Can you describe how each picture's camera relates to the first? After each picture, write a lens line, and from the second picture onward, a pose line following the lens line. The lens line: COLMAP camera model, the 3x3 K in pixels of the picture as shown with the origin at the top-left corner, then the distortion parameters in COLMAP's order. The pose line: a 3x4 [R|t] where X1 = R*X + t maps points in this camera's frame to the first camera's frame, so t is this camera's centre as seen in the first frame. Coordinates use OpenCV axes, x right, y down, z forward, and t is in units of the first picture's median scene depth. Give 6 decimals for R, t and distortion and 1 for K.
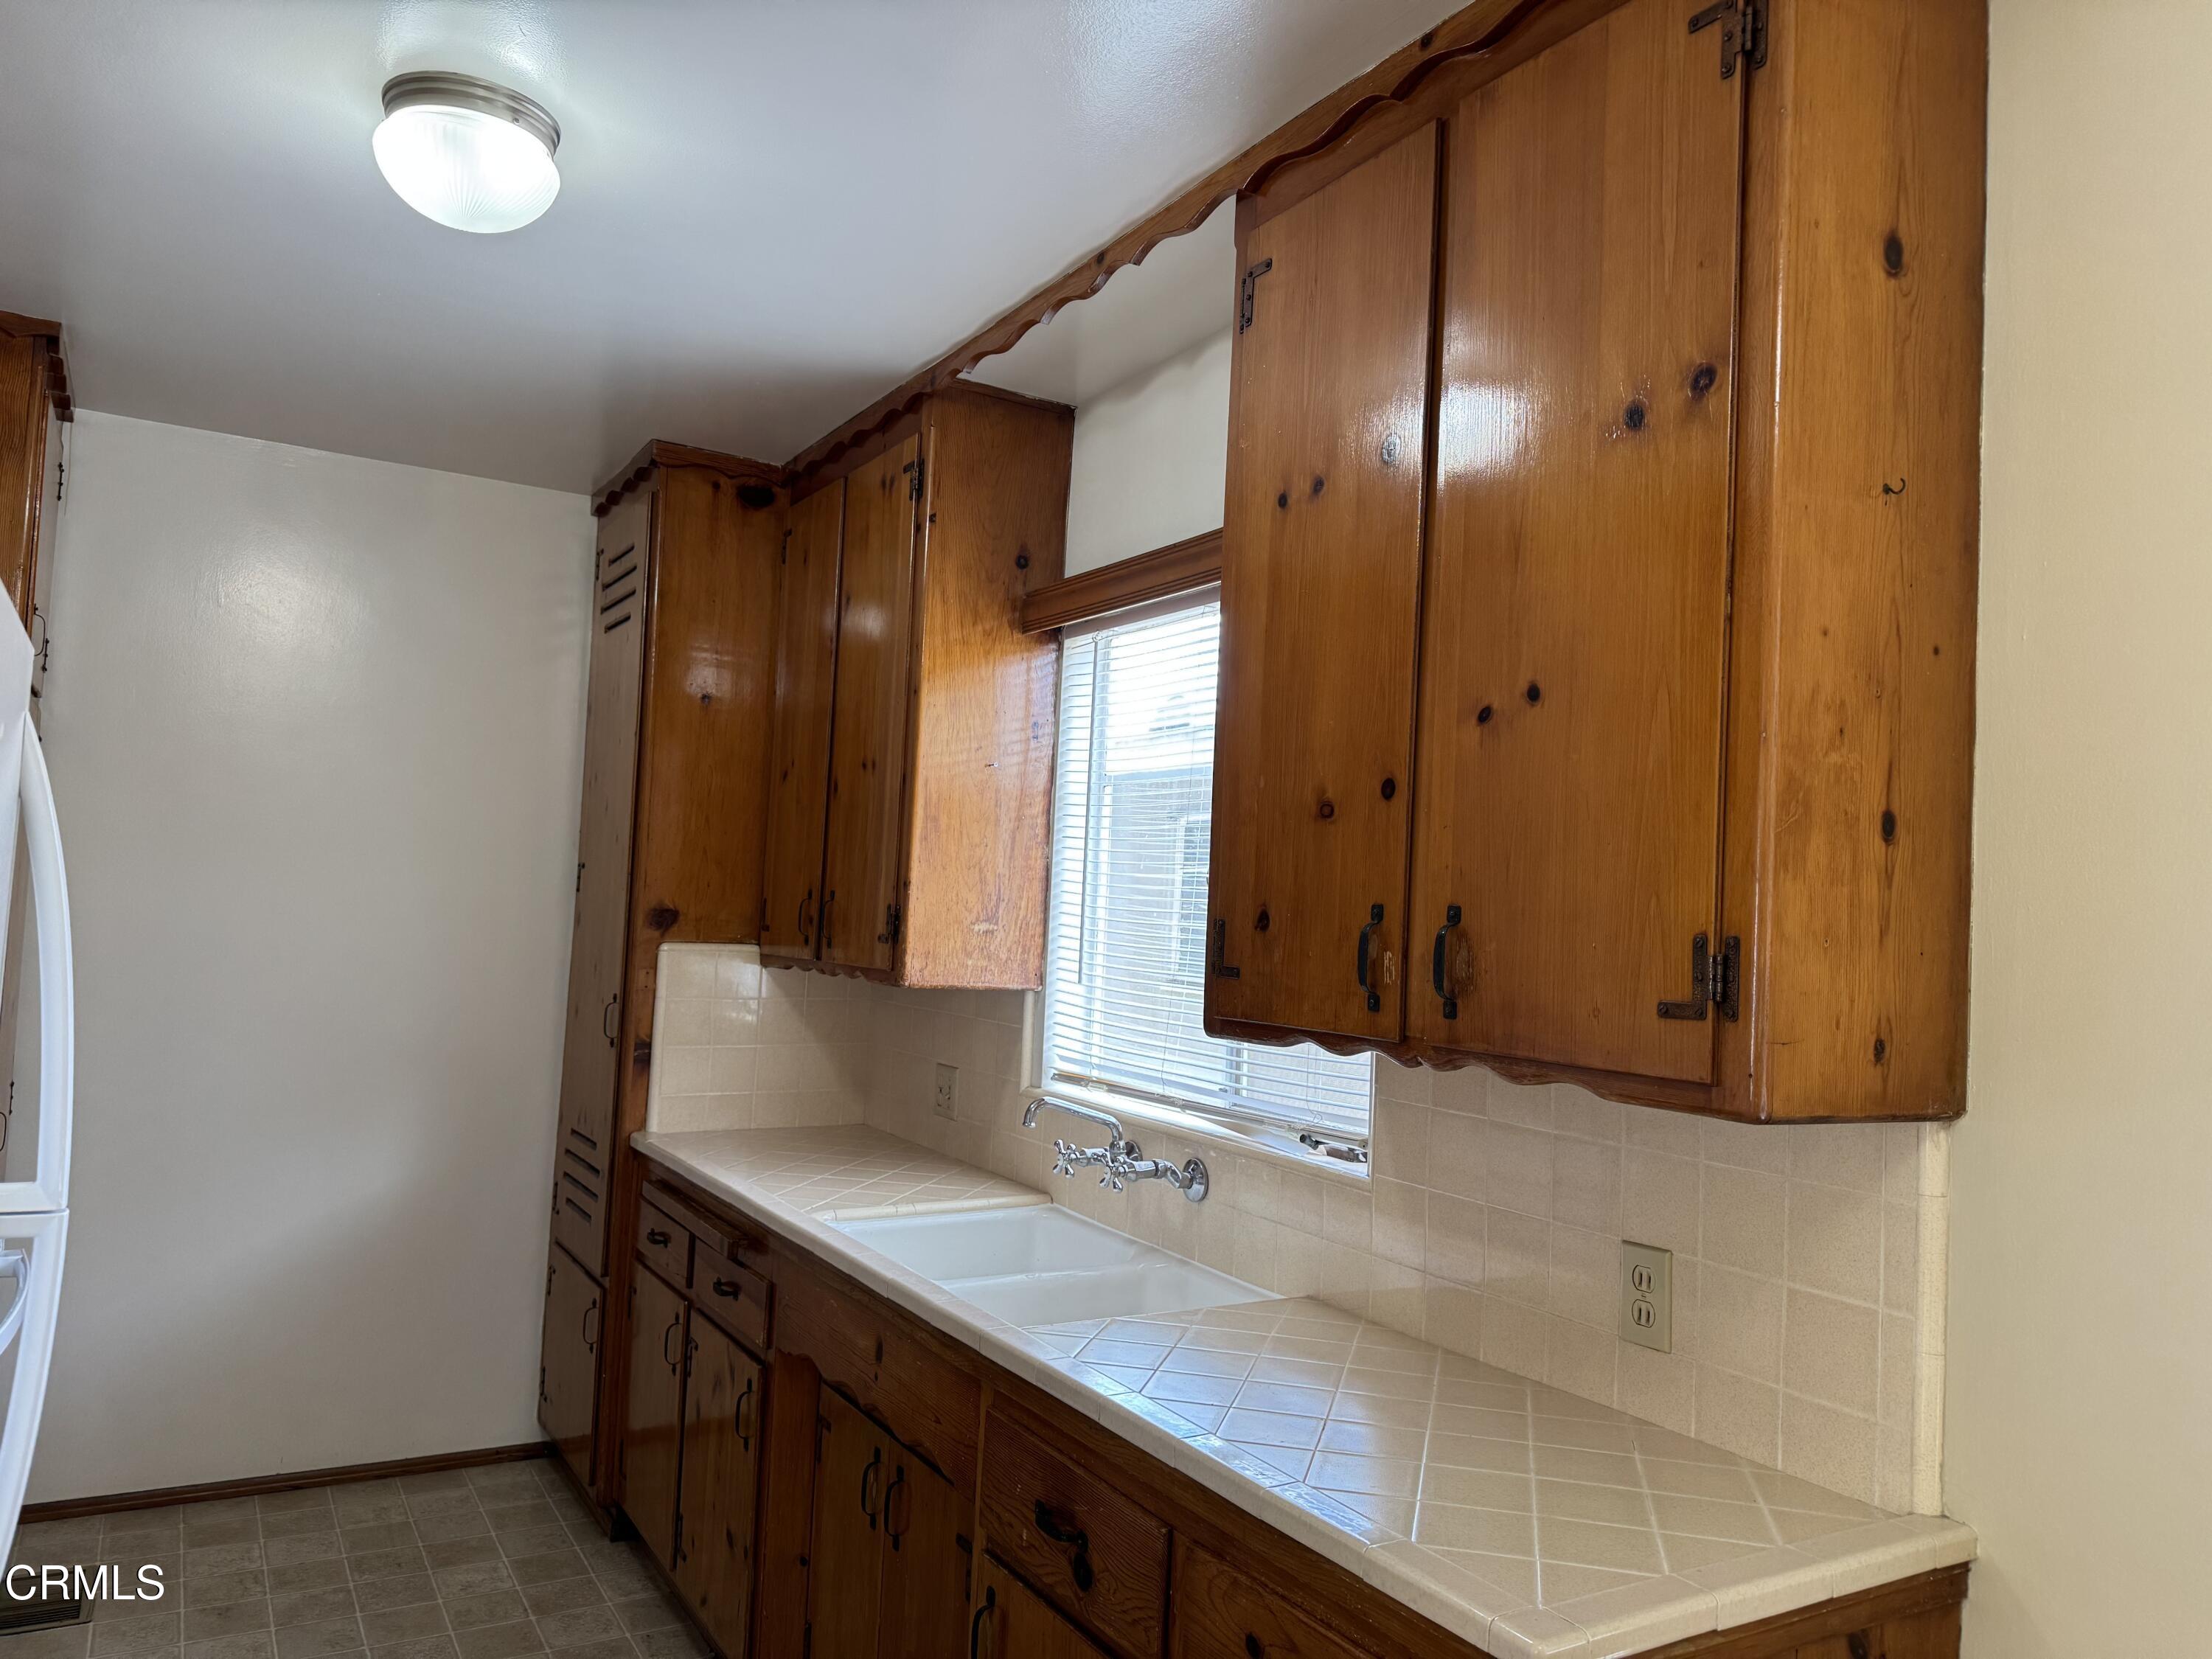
lens RADIAL K [[1533.0, 0, 1100.6], [0, 1533.0, 836.6], [0, 0, 1]] dist [0.062699, -0.071212]
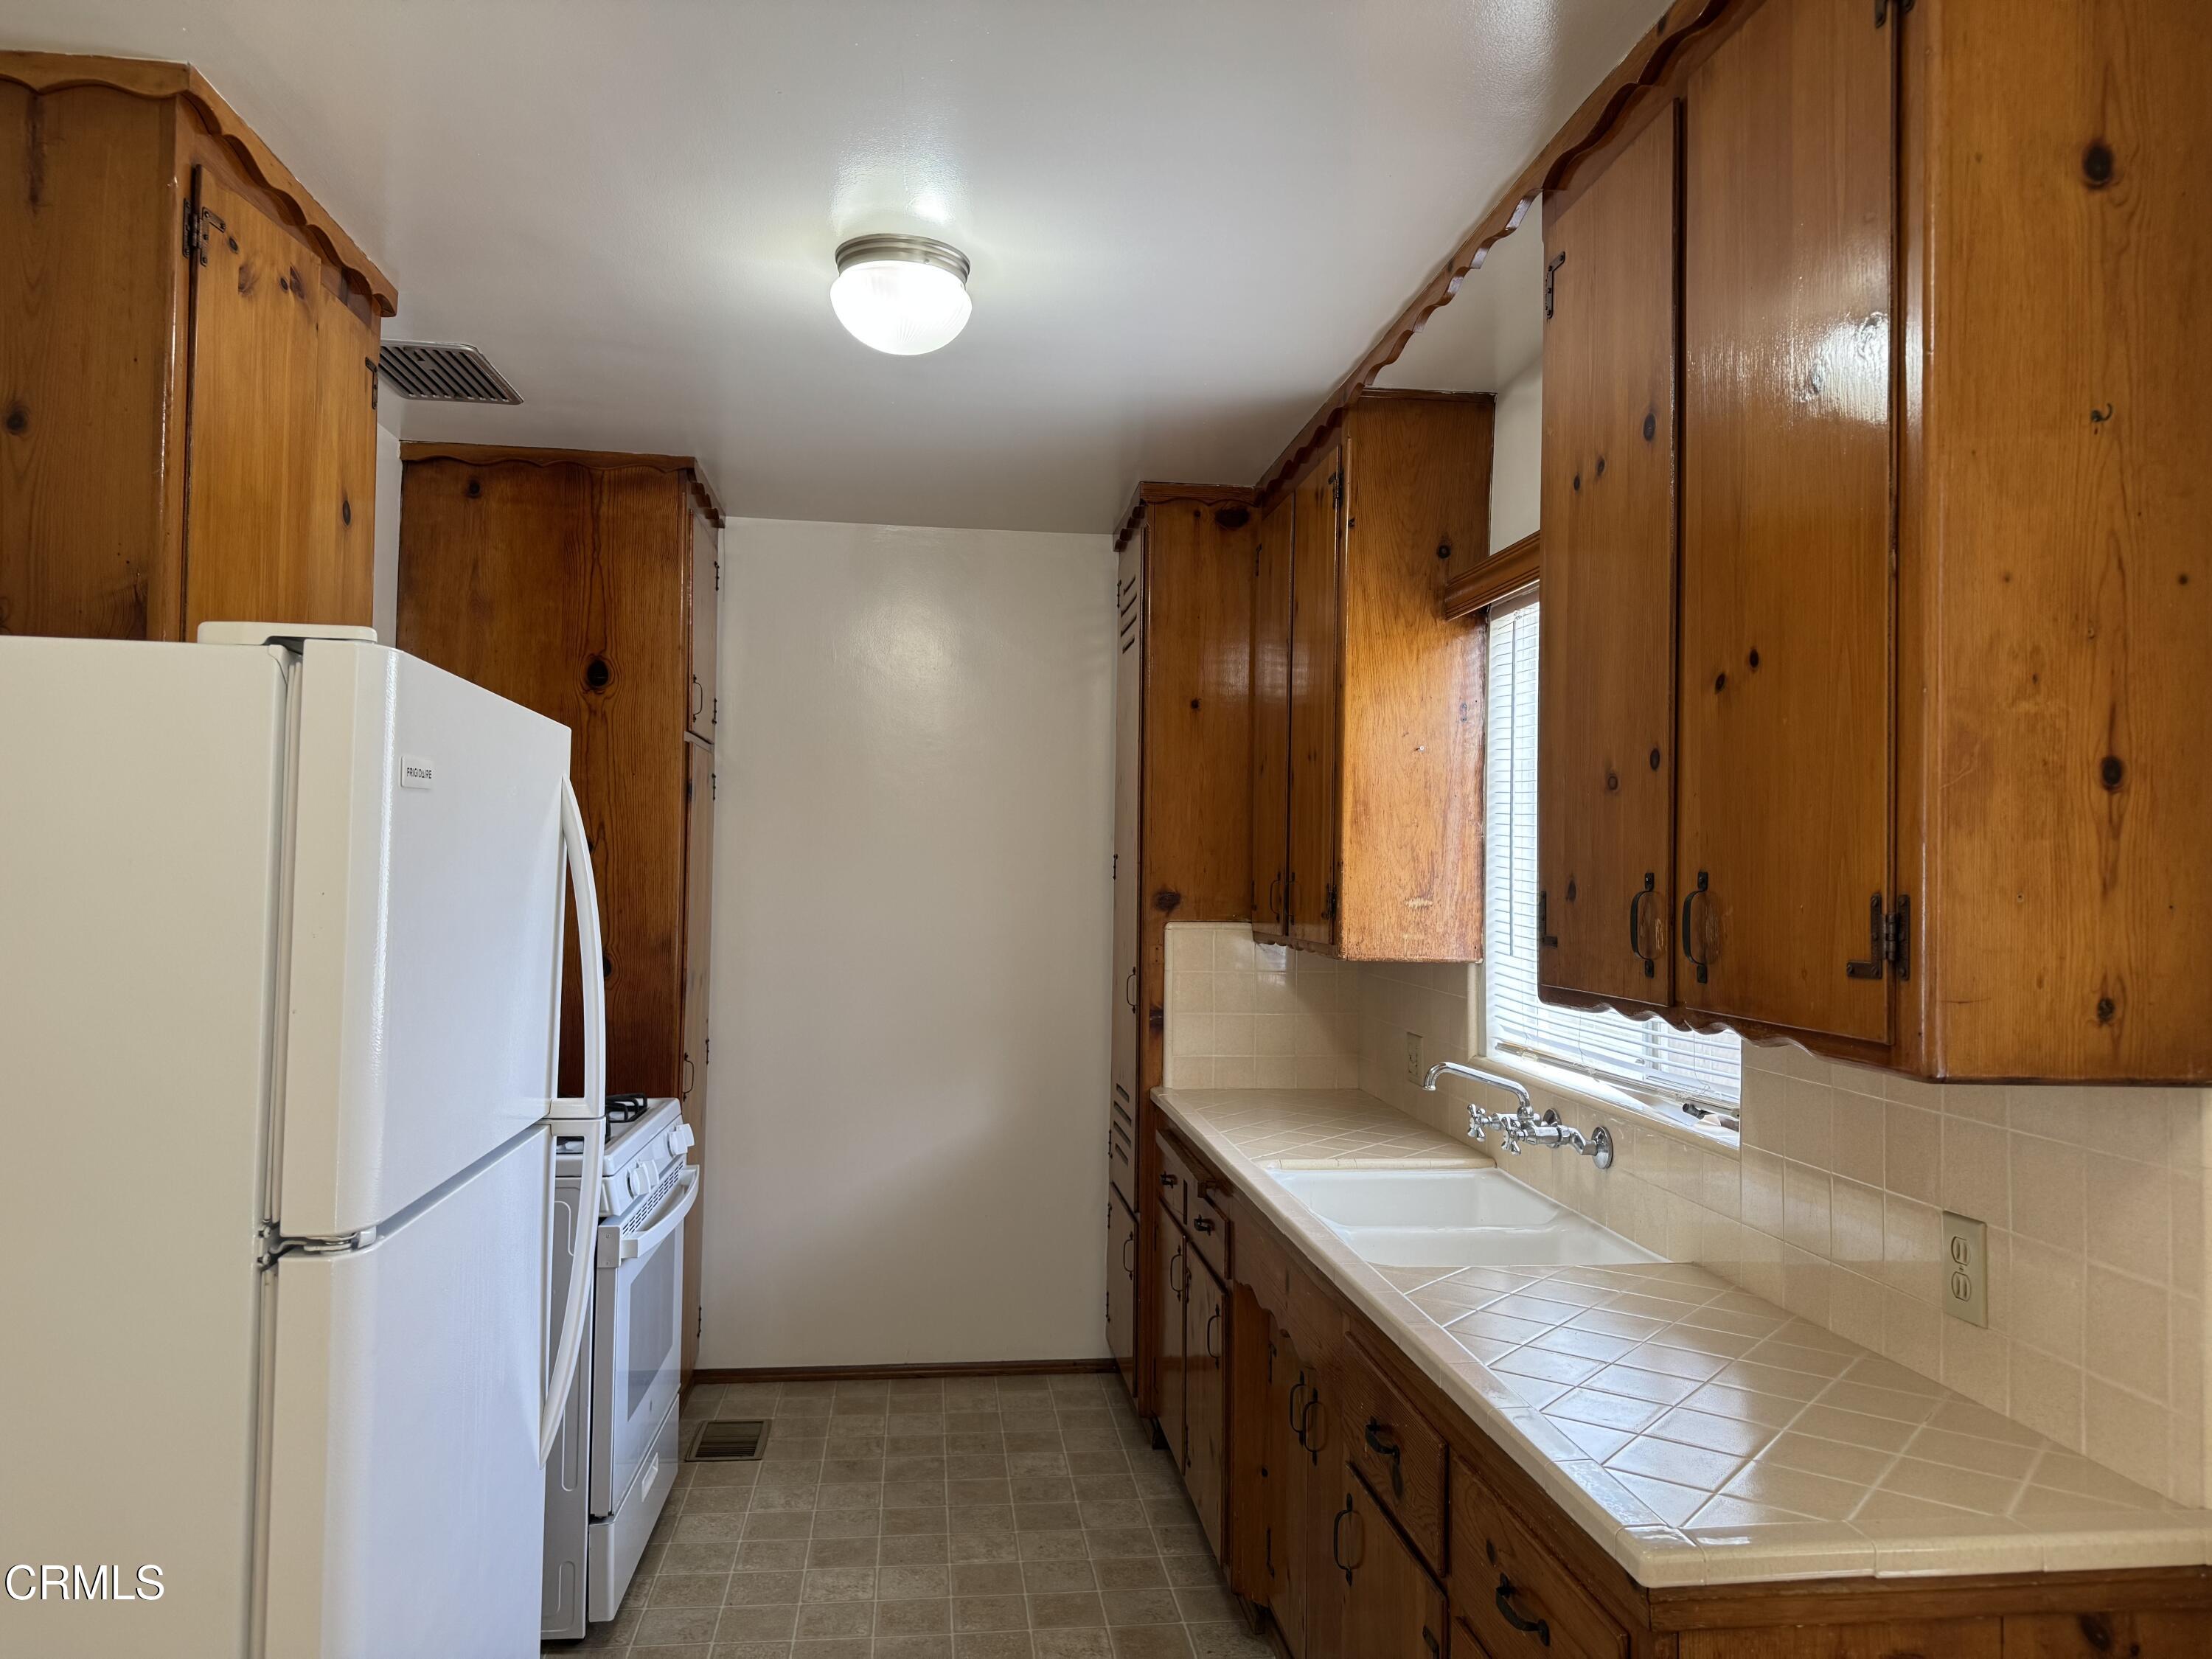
lens RADIAL K [[1530.0, 0, 1106.0], [0, 1530.0, 829.5], [0, 0, 1]] dist [0.042424, -0.032332]
pose [[0.916257, -0.045252, -0.398026, 0.165592], [0.048765, 0.998809, -0.001298, -0.000580], [0.397611, -0.018220, 0.917373, -0.056364]]
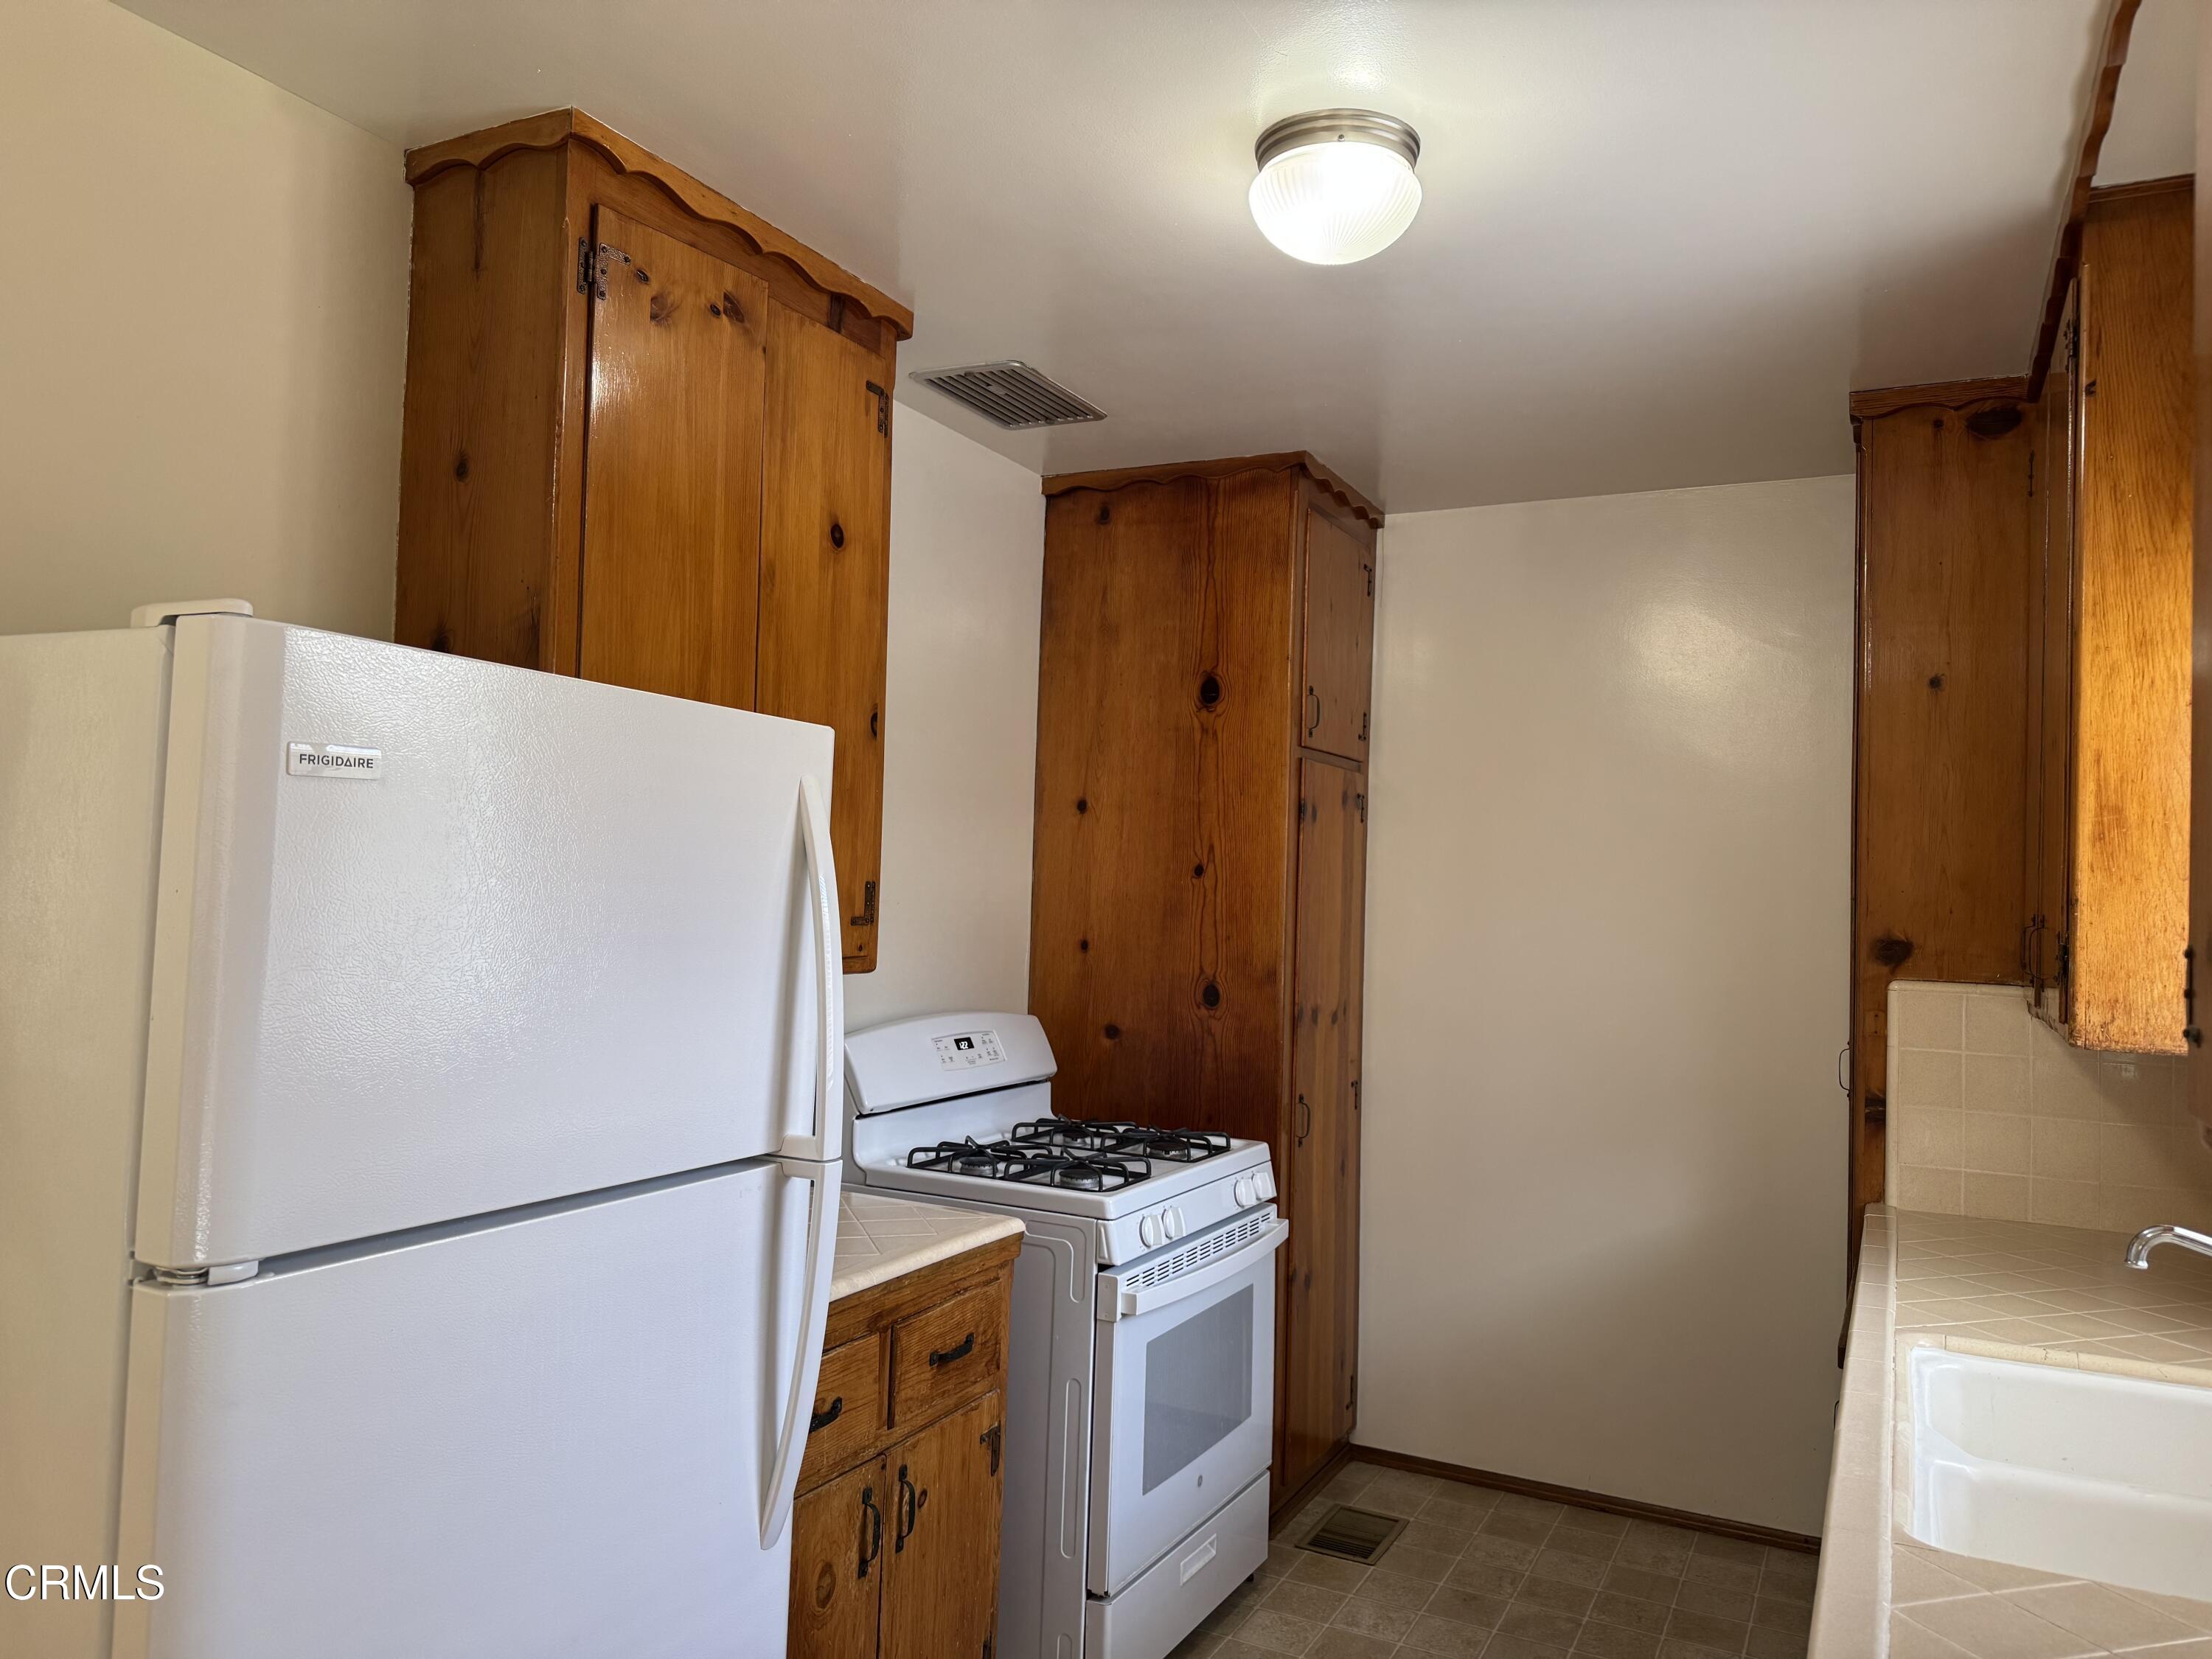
lens RADIAL K [[1533.0, 0, 1100.6], [0, 1533.0, 836.6], [0, 0, 1]] dist [0.062699, -0.071212]
pose [[0.548952, -0.058197, -0.833825, 0.252750], [0.035006, 0.998299, -0.046630, 0.020474], [0.835120, -0.003591, 0.550056, 0.239582]]
